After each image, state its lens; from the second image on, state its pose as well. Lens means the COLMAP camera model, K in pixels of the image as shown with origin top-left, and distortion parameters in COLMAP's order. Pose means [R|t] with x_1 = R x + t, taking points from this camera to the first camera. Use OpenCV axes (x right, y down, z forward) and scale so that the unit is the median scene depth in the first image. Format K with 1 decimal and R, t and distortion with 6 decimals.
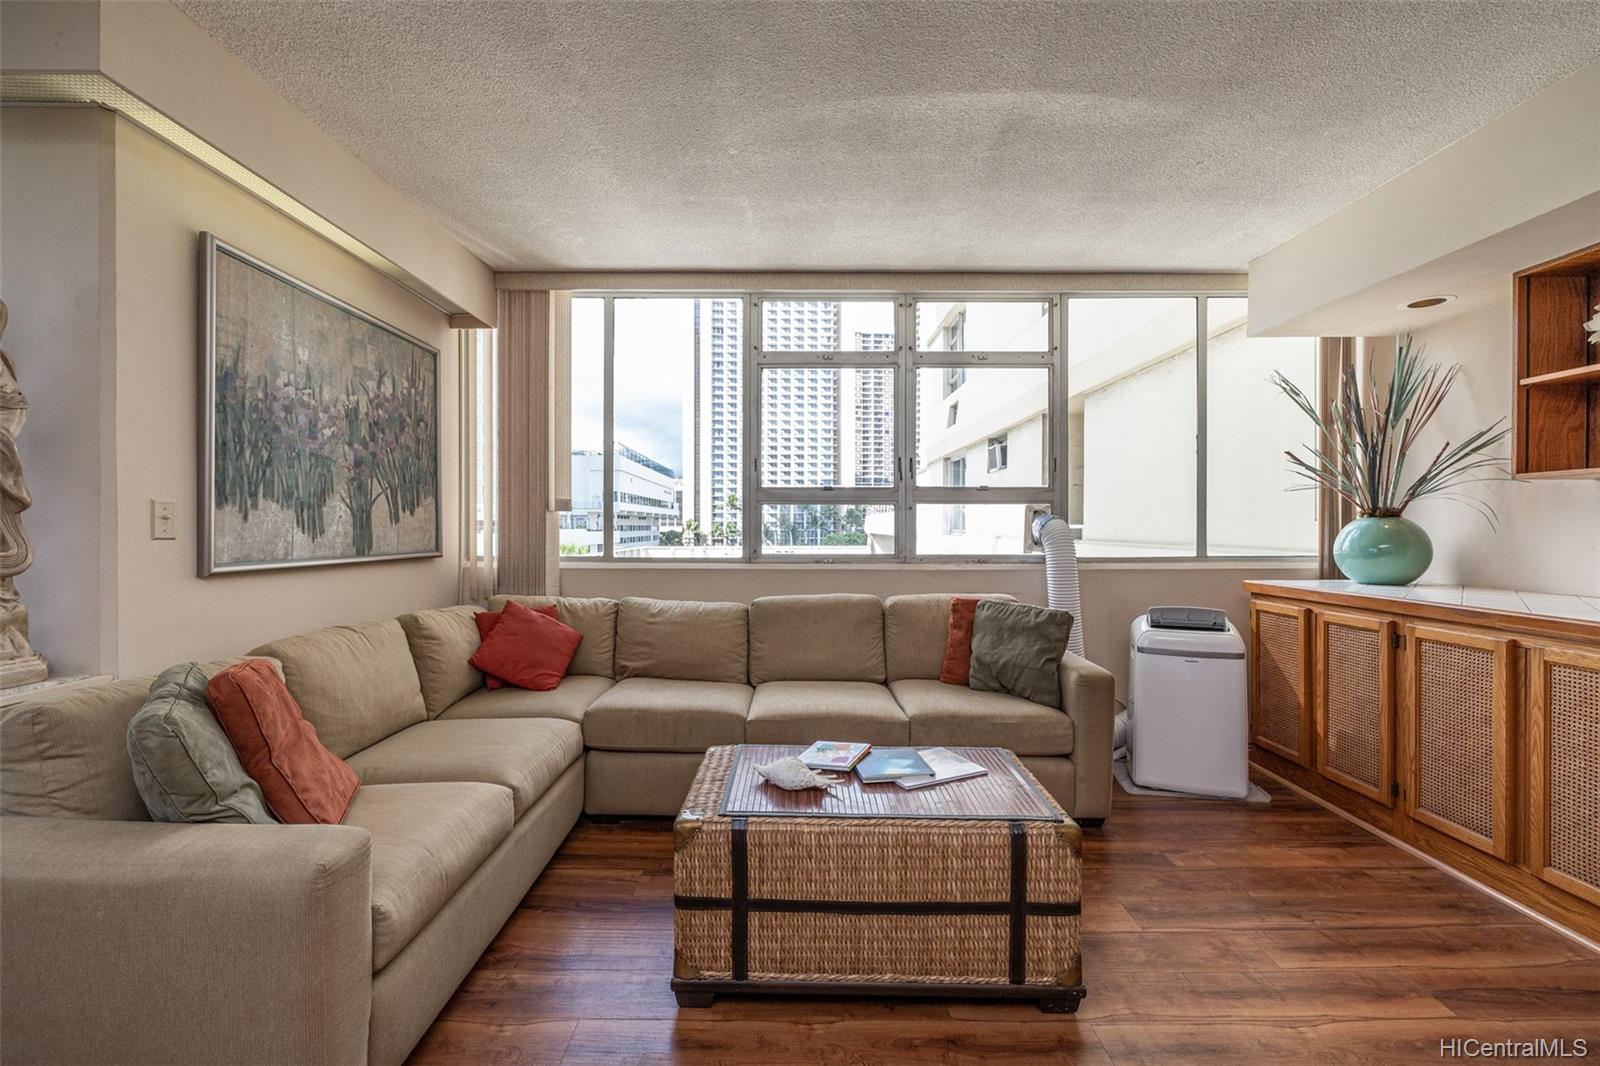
lens RADIAL K [[673.8, 0, 794.1], [0, 673.8, 528.8], [0, 0, 1]] dist [-0.000418, 0.000060]
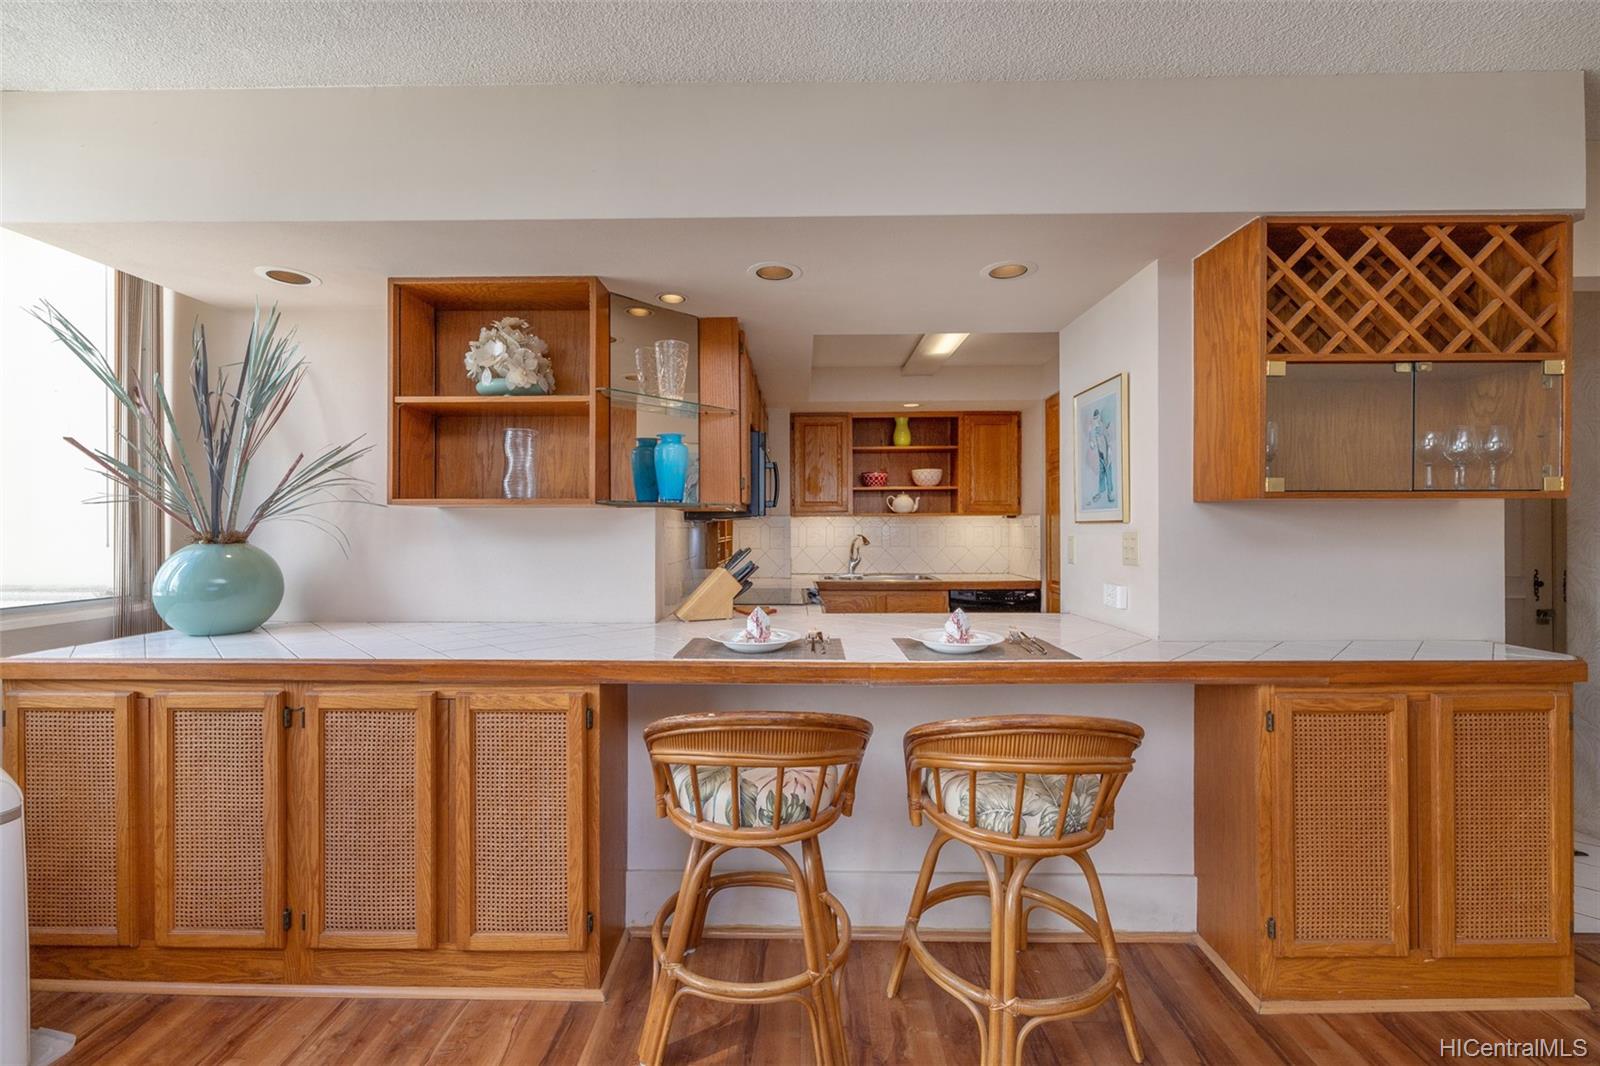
lens RADIAL K [[673.8, 0, 794.1], [0, 673.8, 528.8], [0, 0, 1]] dist [-0.000418, 0.000060]
pose [[0.015115, -0.000794, 0.999885, 0.155493], [0.004693, 0.999989, 0.000724, -0.035946], [-0.999875, 0.004682, 0.015119, 0.408969]]
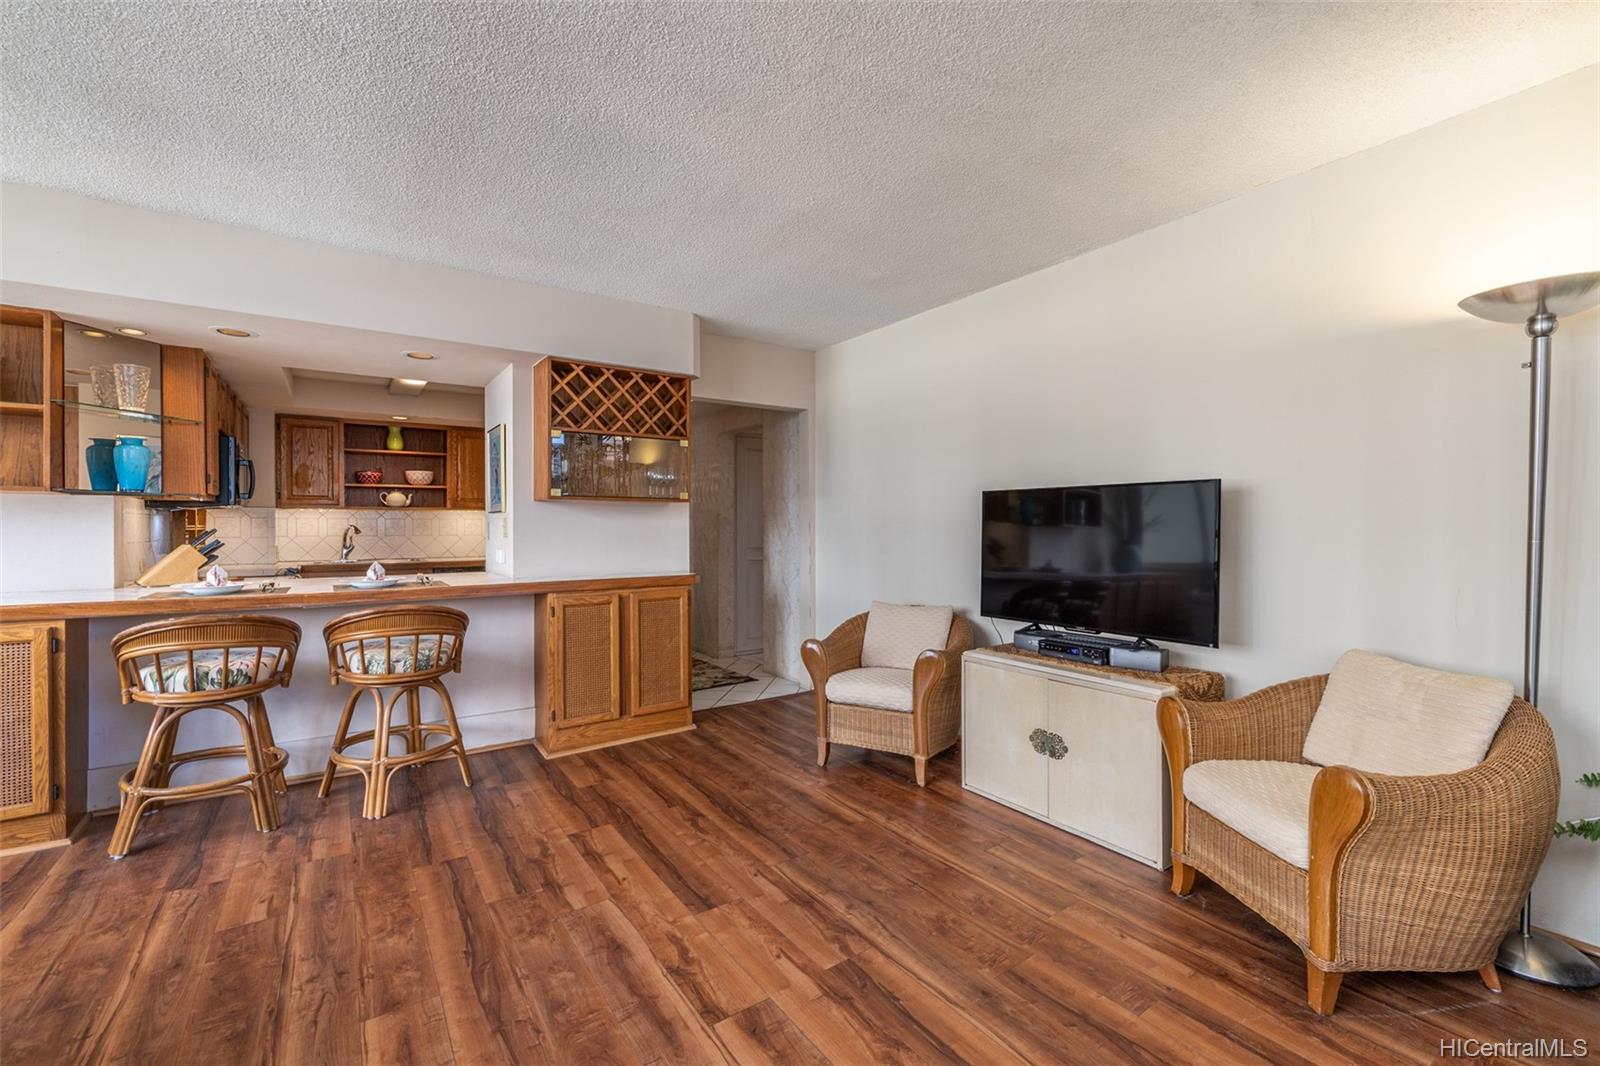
lens RADIAL K [[673.8, 0, 794.1], [0, 673.8, 528.8], [0, 0, 1]] dist [-0.000418, 0.000060]
pose [[-0.562359, -0.000841, 0.826893, -0.541021], [0.003946, 0.999985, 0.003701, -0.008206], [-0.826884, 0.005344, -0.562347, 0.298138]]
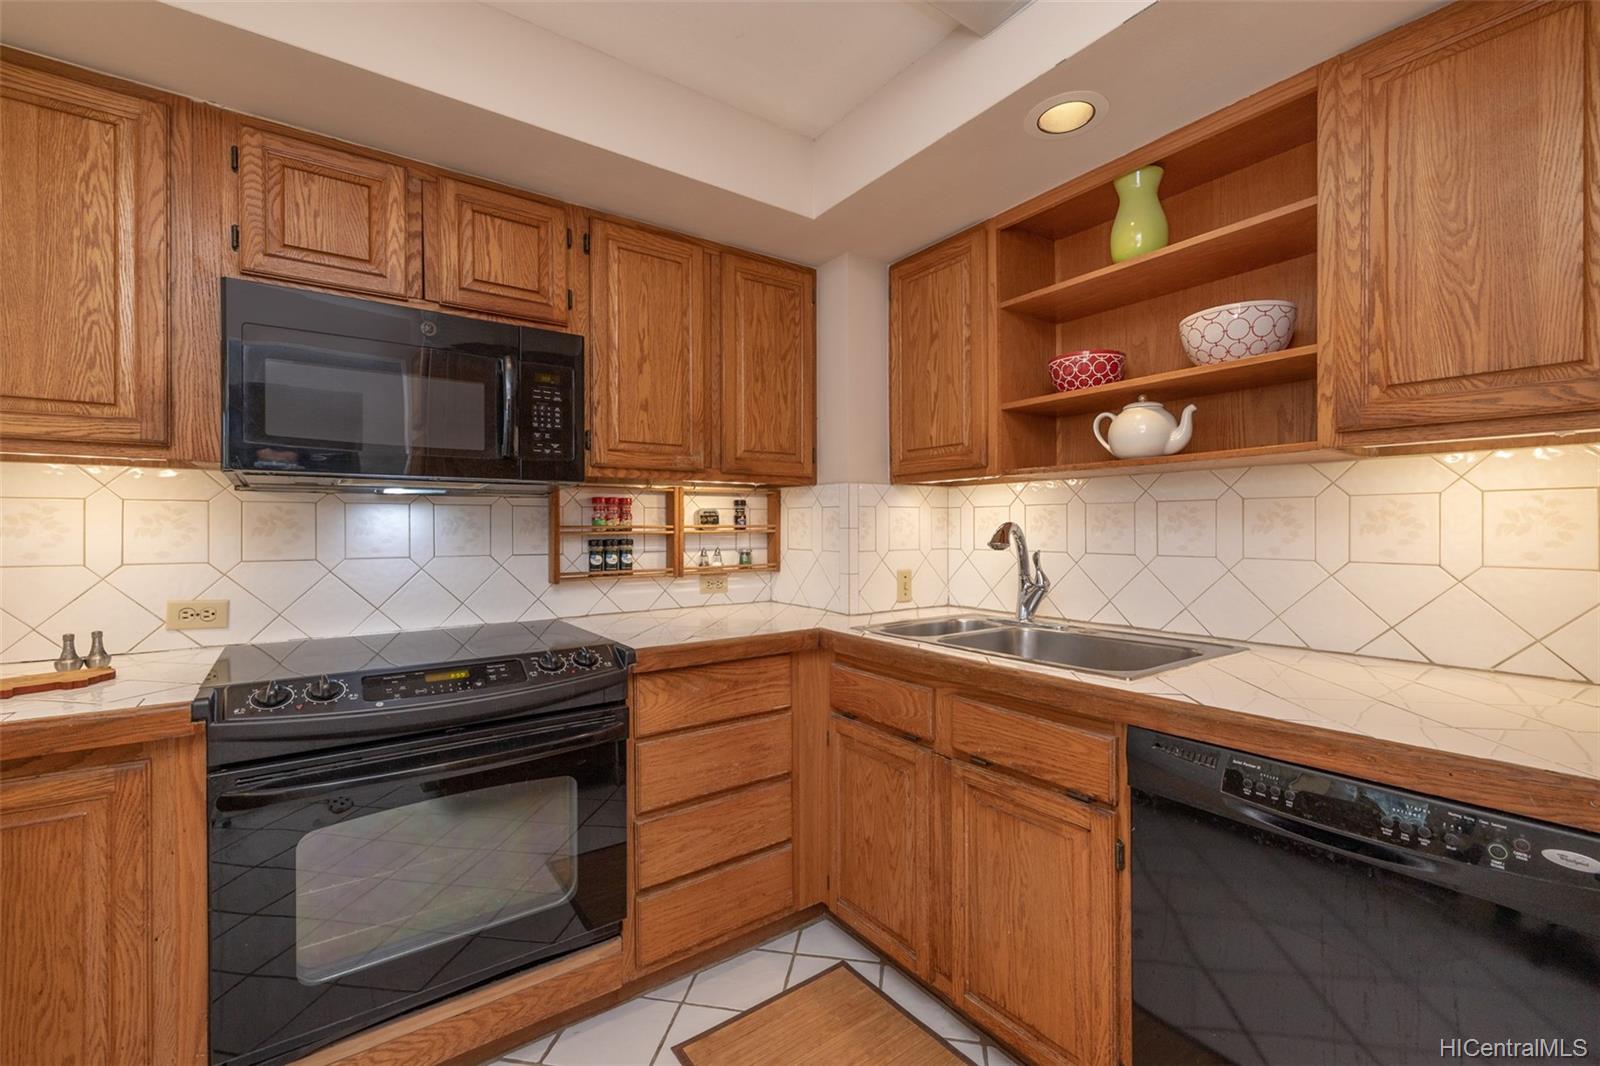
lens RADIAL K [[673.8, 0, 794.1], [0, 673.8, 528.8], [0, 0, 1]] dist [-0.000418, 0.000060]
pose [[0.818400, -0.001636, 0.574647, 1.402012], [0.001546, 0.999999, 0.000647, -0.011453], [-0.574648, 0.000359, 0.818401, -0.200631]]
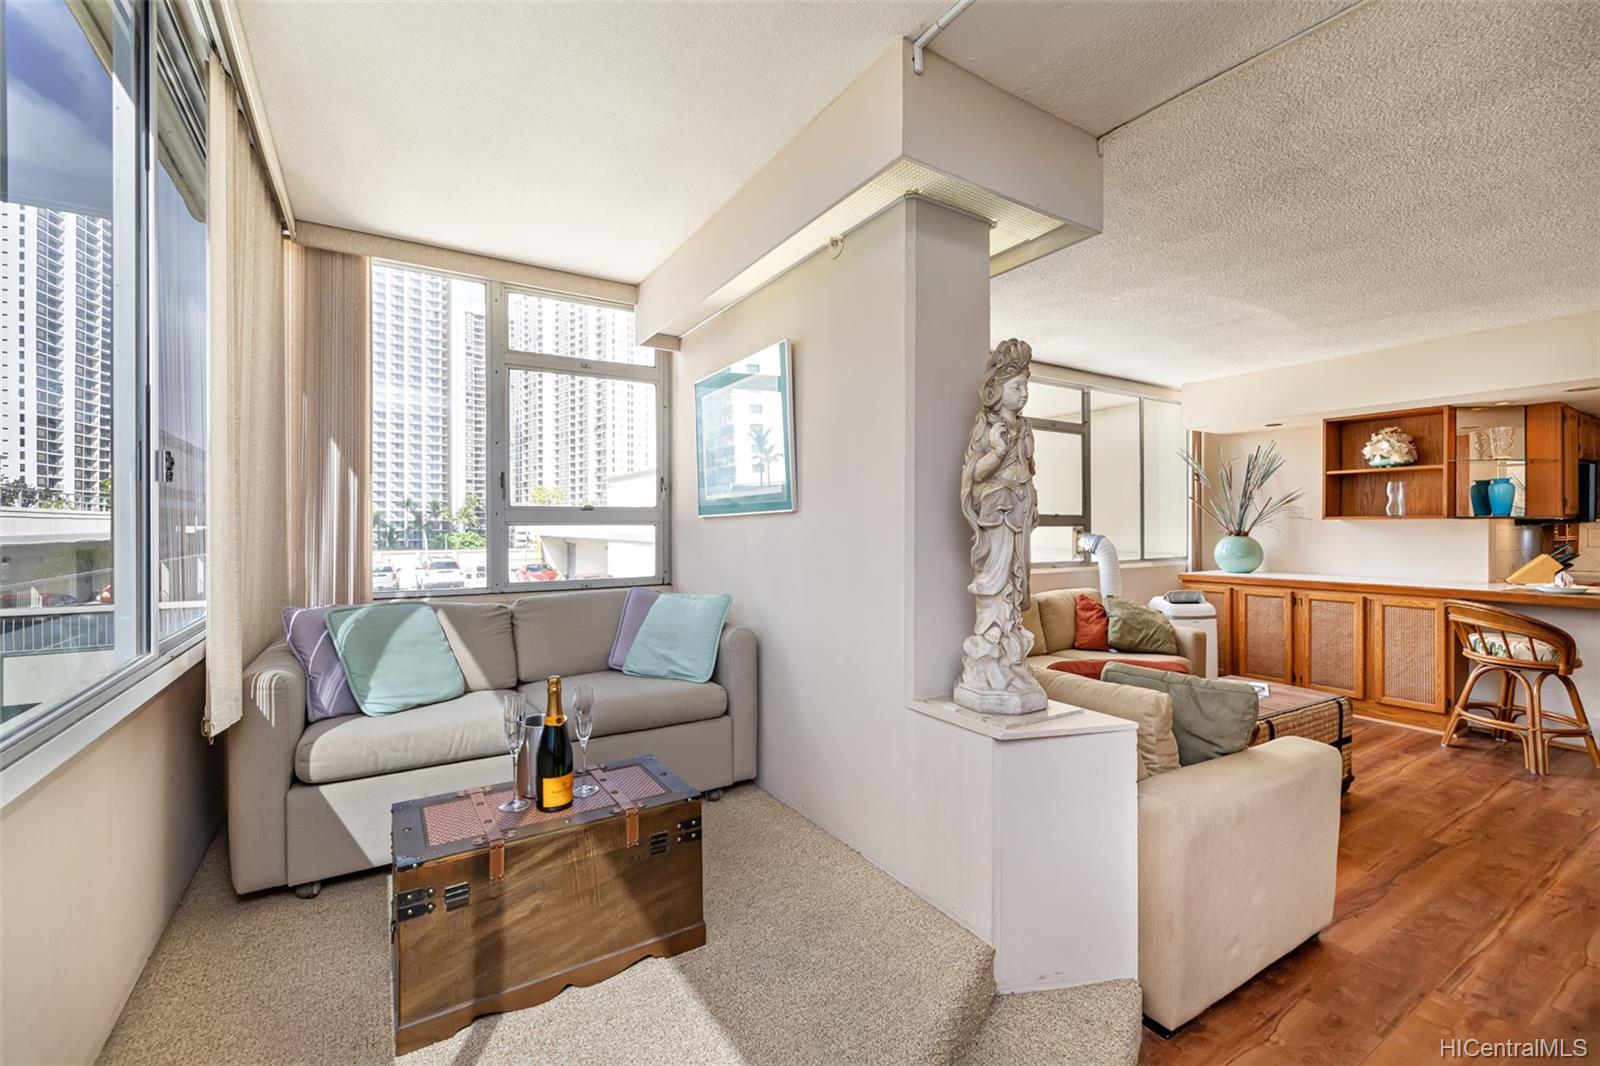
lens RADIAL K [[673.8, 0, 794.1], [0, 673.8, 528.8], [0, 0, 1]] dist [-0.000418, 0.000060]
pose [[0.849637, -0.002299, 0.527363, -1.295108], [0.001919, 0.999997, 0.001267, -0.047165], [-0.527364, -0.000065, 0.849639, 0.096430]]
